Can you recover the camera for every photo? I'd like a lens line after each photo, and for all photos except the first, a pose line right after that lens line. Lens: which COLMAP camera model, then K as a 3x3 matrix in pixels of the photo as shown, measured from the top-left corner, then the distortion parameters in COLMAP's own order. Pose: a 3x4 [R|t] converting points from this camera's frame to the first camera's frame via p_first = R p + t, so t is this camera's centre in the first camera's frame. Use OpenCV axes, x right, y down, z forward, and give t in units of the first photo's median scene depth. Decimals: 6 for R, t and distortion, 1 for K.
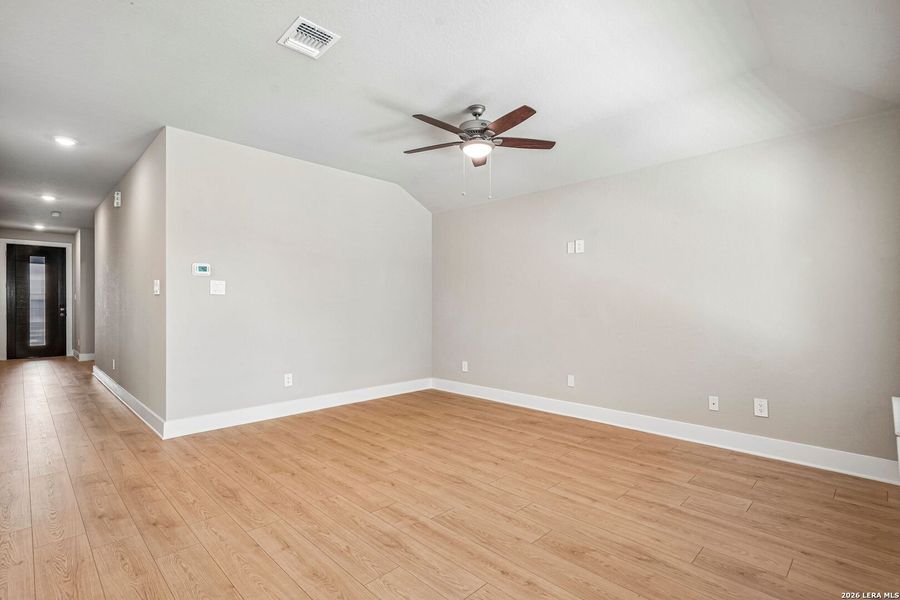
lens RADIAL K [[428.5, 0, 451.7], [0, 428.5, 303.6], [0, 0, 1]] dist [0.004152, 0.004691]
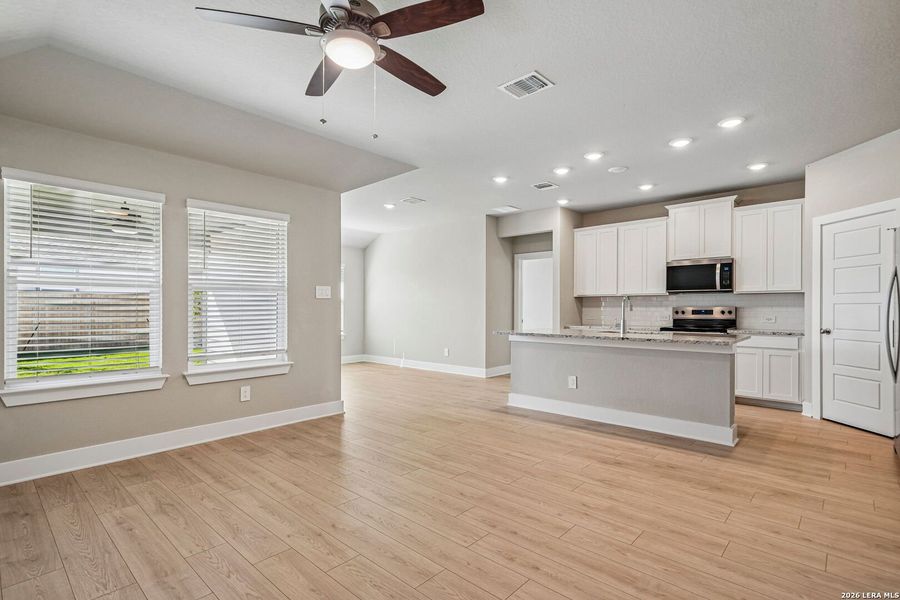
lens RADIAL K [[428.5, 0, 444.6], [0, 428.5, 310.0], [0, 0, 1]] dist [0.004152, 0.004691]
pose [[-0.999418, 0.001868, -0.034070, -0.048776], [0.001732, 0.999990, 0.004012, 0.004981], [0.034077, 0.003951, -0.999411, 1.422415]]
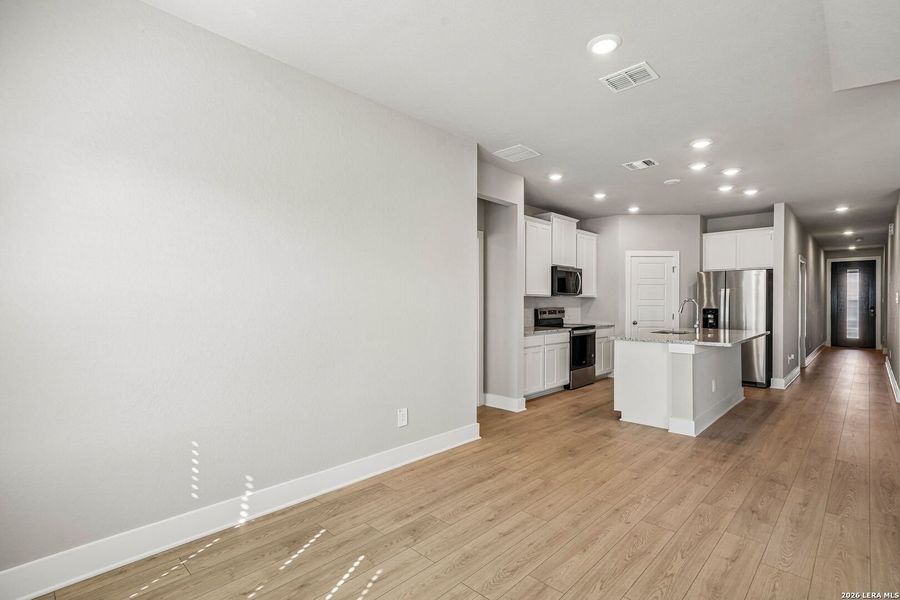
lens RADIAL K [[428.5, 0, 460.9], [0, 428.5, 305.6], [0, 0, 1]] dist [0.004152, 0.004691]
pose [[0.027491, 0.008218, -0.999588, 0.742522], [-0.003327, 0.999961, 0.008130, -0.019325], [0.999617, 0.003102, 0.027518, -0.515014]]
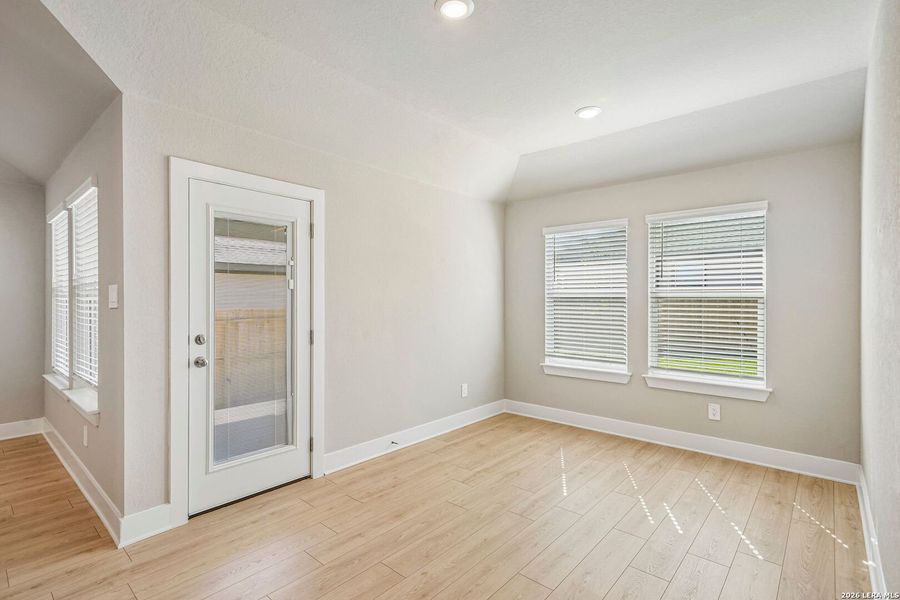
lens RADIAL K [[428.5, 0, 452.6], [0, 428.5, 301.3], [0, 0, 1]] dist [0.004152, 0.004691]
pose [[-0.067256, 0.000385, 0.997736, -0.424424], [0.002627, 0.999997, -0.000208, -0.031469], [-0.997732, 0.002607, -0.067257, -0.248452]]
